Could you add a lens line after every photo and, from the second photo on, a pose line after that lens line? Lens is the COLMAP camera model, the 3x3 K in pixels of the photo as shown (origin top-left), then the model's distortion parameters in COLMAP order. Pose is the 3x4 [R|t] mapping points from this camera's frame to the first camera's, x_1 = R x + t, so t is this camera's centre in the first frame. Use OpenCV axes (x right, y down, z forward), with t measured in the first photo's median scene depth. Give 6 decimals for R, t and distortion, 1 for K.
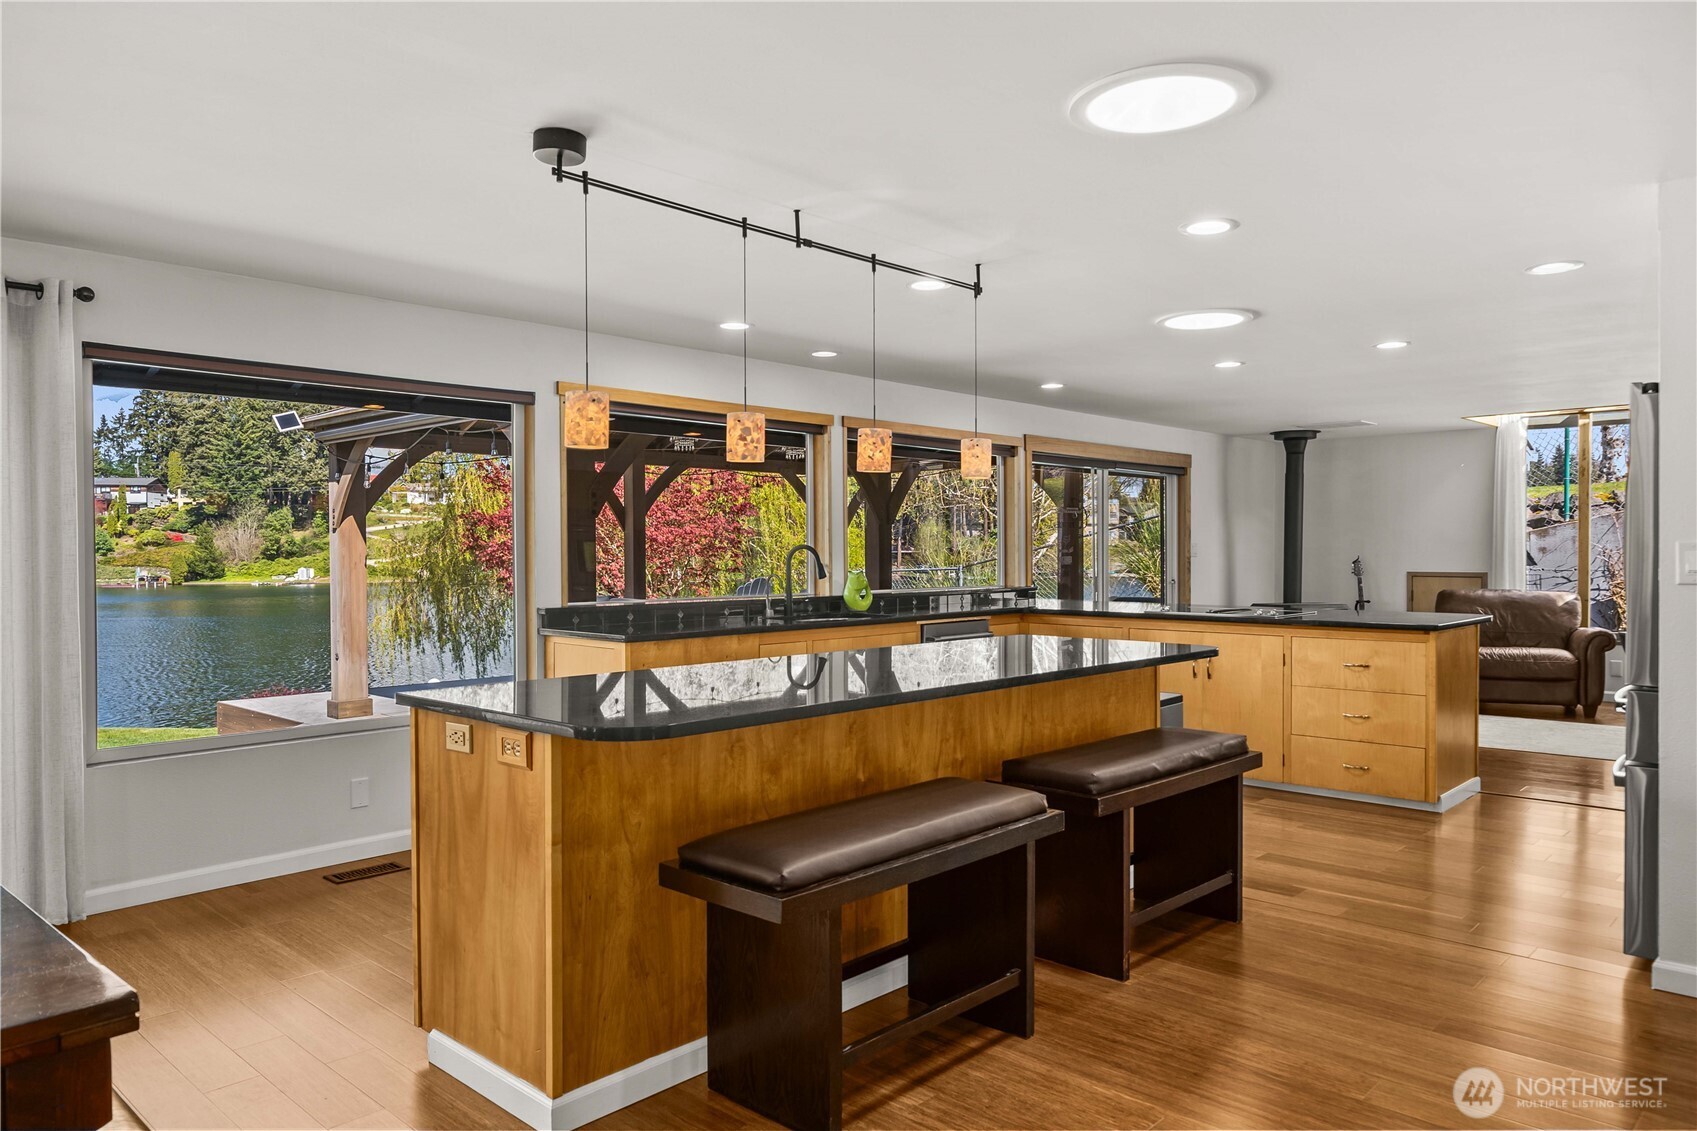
lens RADIAL K [[1145.7, 0, 848.5], [0, 1145.7, 565.5], [0, 0, 1]] dist [-0.002868, 0.000344]
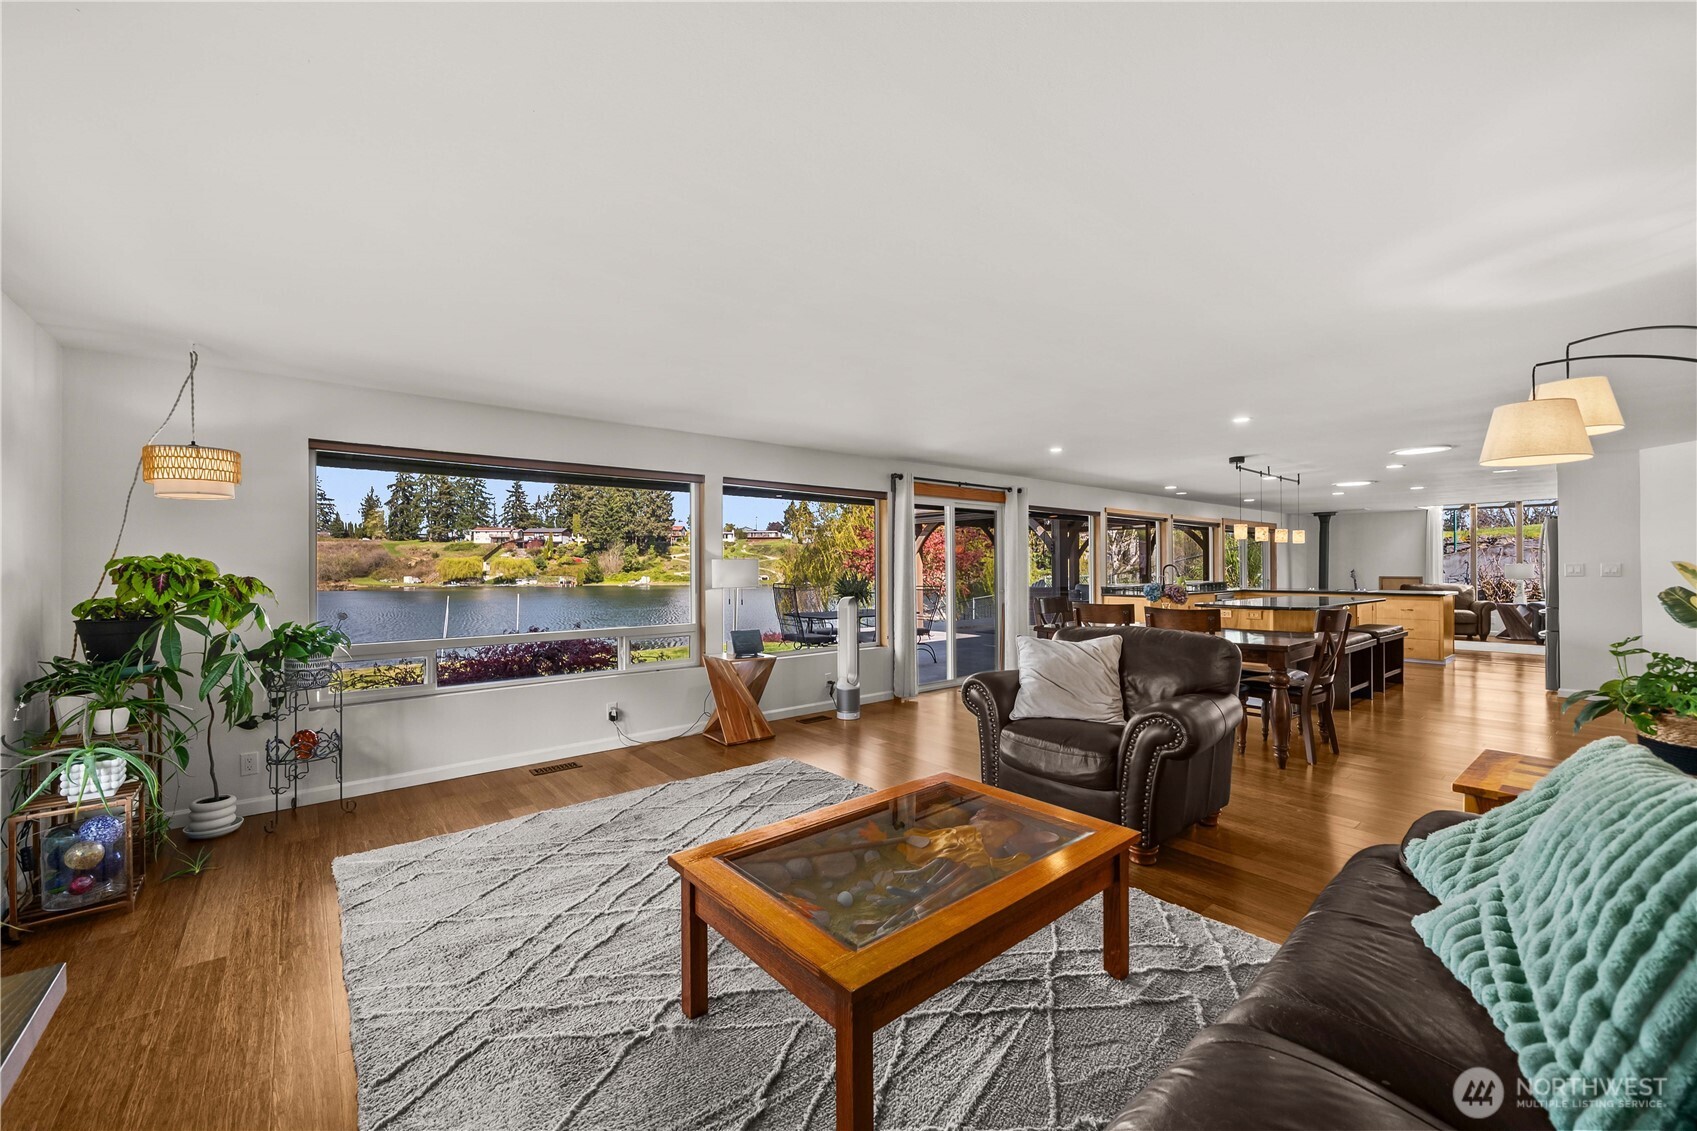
lens RADIAL K [[666.5, 0, 848.5], [0, 666.5, 565.5], [0, 0, 1]] dist [-0.006857, 0.000146]
pose [[0.992004, -0.000926, -0.126205, -0.350189], [-0.001017, 0.999882, -0.015329, 0.005259], [0.126204, 0.015334, 0.991886, -0.373517]]
